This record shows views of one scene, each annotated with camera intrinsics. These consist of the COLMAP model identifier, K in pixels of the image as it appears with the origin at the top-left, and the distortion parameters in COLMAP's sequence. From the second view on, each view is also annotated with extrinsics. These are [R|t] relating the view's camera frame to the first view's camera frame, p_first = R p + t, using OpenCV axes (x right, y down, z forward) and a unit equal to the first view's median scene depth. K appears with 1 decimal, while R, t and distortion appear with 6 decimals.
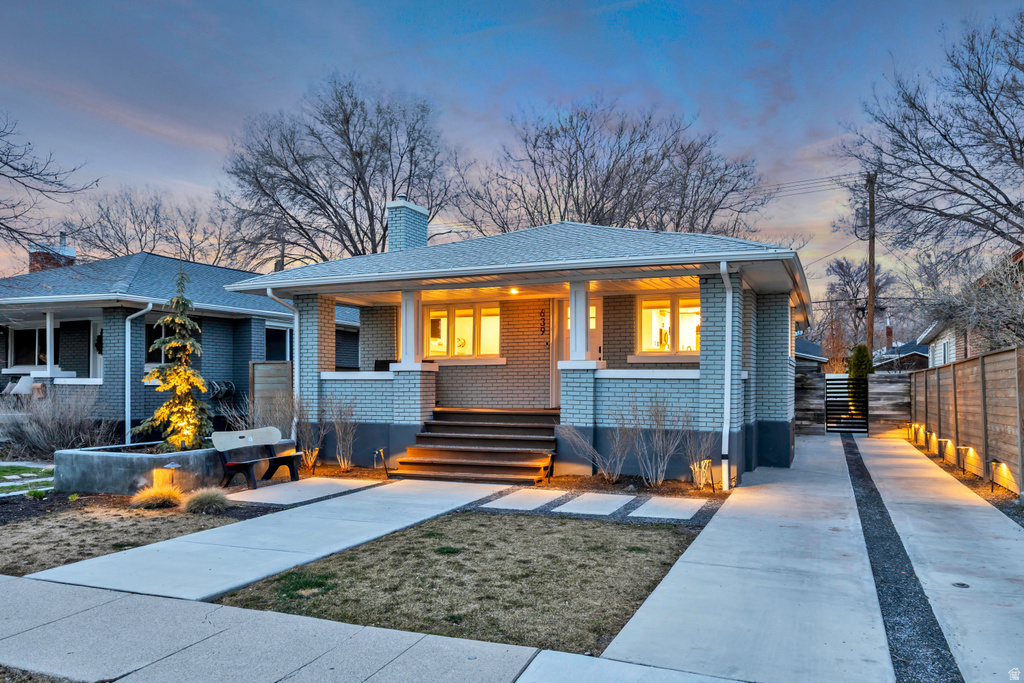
lens RADIAL K [[766.1, 0, 510.6], [0, 766.1, 344.3], [0, 0, 1]] dist [0.002301, 0.000815]
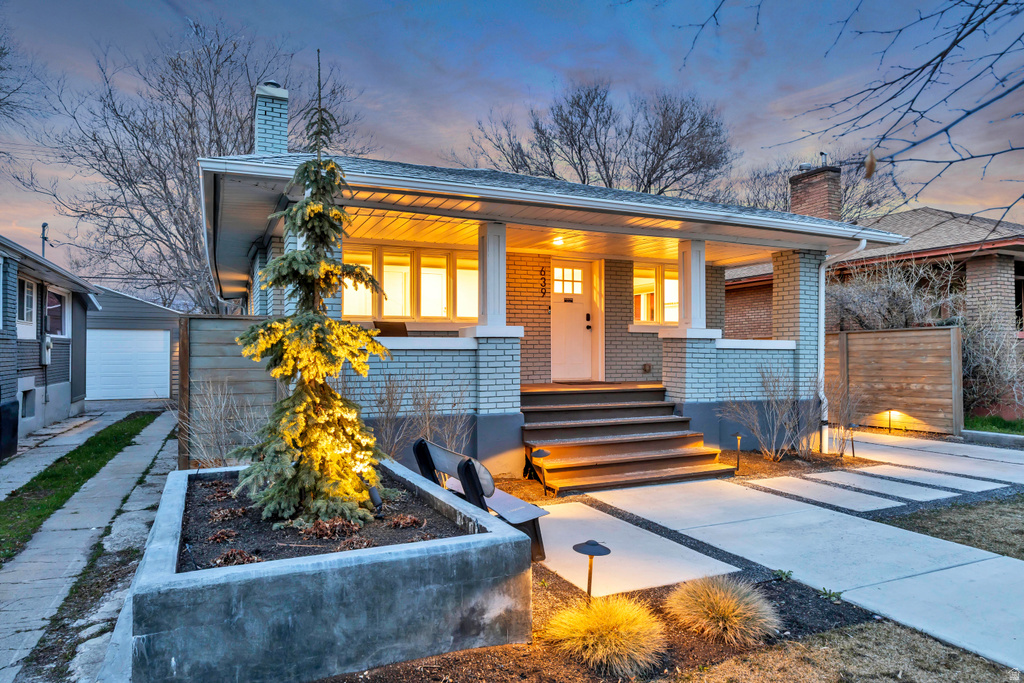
lens RADIAL K [[642.8, 0, 512.2], [0, 642.8, 341.5], [0, 0, 1]] dist [-0.004137, -0.001111]
pose [[0.677558, 0.011180, 0.735384, -0.561658], [-0.034439, 0.999270, 0.016539, 0.029062], [-0.734662, -0.036532, 0.677449, 0.603908]]
